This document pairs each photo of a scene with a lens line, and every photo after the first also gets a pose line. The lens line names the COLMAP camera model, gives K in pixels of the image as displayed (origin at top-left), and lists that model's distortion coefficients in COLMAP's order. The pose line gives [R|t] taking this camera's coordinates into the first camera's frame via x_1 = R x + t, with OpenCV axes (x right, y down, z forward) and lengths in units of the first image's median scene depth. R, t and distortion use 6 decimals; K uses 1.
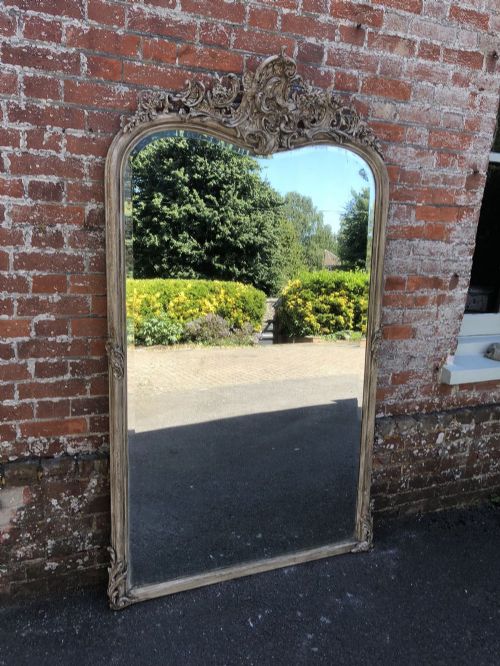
lens RADIAL K [[524.7, 0, 252.3], [0, 524.7, 331.0], [0, 0, 1]] dist [0.013050, -0.000307]
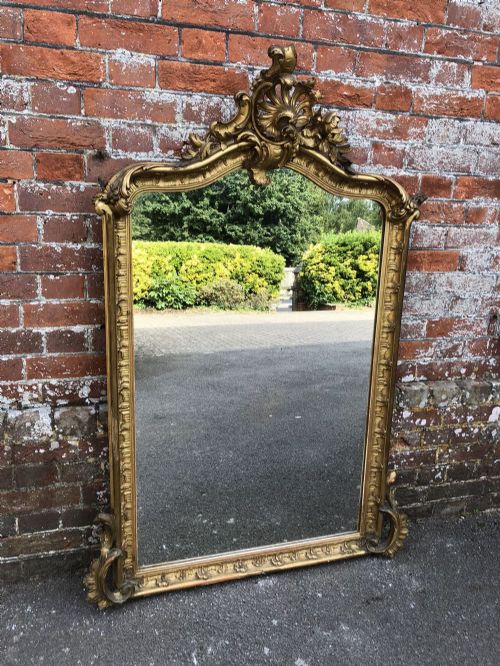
lens RADIAL K [[514.1, 0, 241.2], [0, 514.1, 341.9], [0, 0, 1]] dist [0.005540, 0.008996]
pose [[0.991407, 0.023833, -0.128622, 0.123700], [-0.016186, 0.998057, 0.060173, 0.083402], [0.129806, -0.057574, 0.989866, 0.320974]]
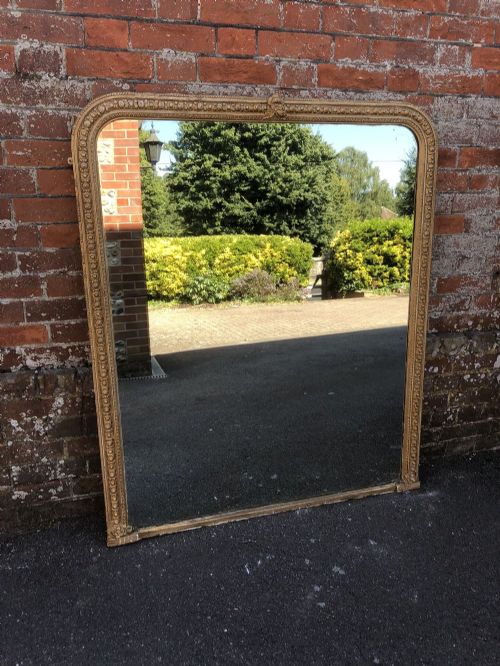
lens RADIAL K [[517.3, 0, 245.1], [0, 517.3, 334.8], [0, 0, 1]] dist [0.004869, 0.003788]
pose [[0.991281, -0.007646, -0.131540, 0.093274], [0.020266, 0.995283, 0.094876, 0.099207], [0.130194, -0.096715, 0.986760, 0.210271]]
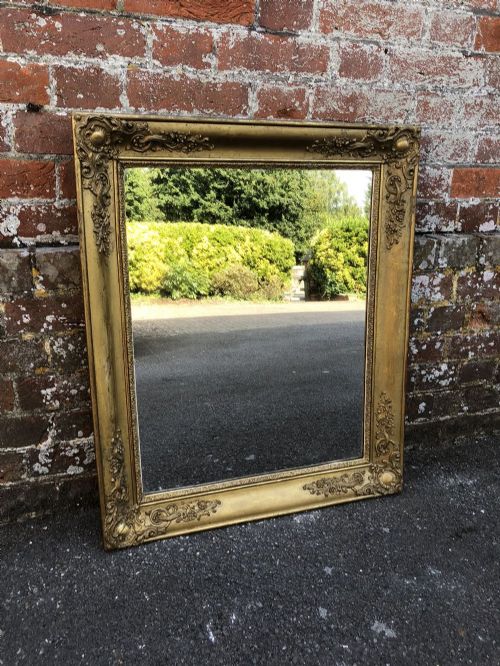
lens RADIAL K [[530.9, 0, 251.3], [0, 530.9, 331.7], [0, 0, 1]] dist [0.010738, 0.004440]
pose [[0.997331, -0.011160, -0.072155, 0.059507], [0.018105, 0.995184, 0.096335, 0.241648], [0.070733, -0.097384, 0.992730, 0.537245]]
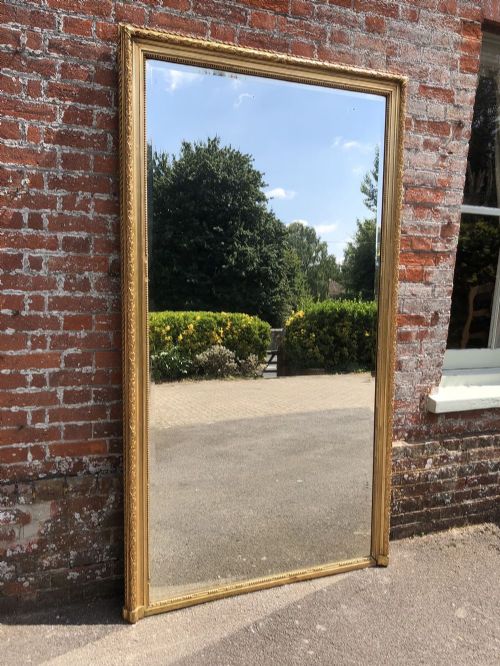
lens RADIAL K [[520.4, 0, 250.0], [0, 520.4, 333.0], [0, 0, 1]] dist [0.012556, 0.002001]
pose [[0.999704, -0.010017, -0.022174, 0.019785], [0.008125, 0.996449, -0.083803, 0.028608], [0.022935, 0.083598, 0.996236, -0.121469]]
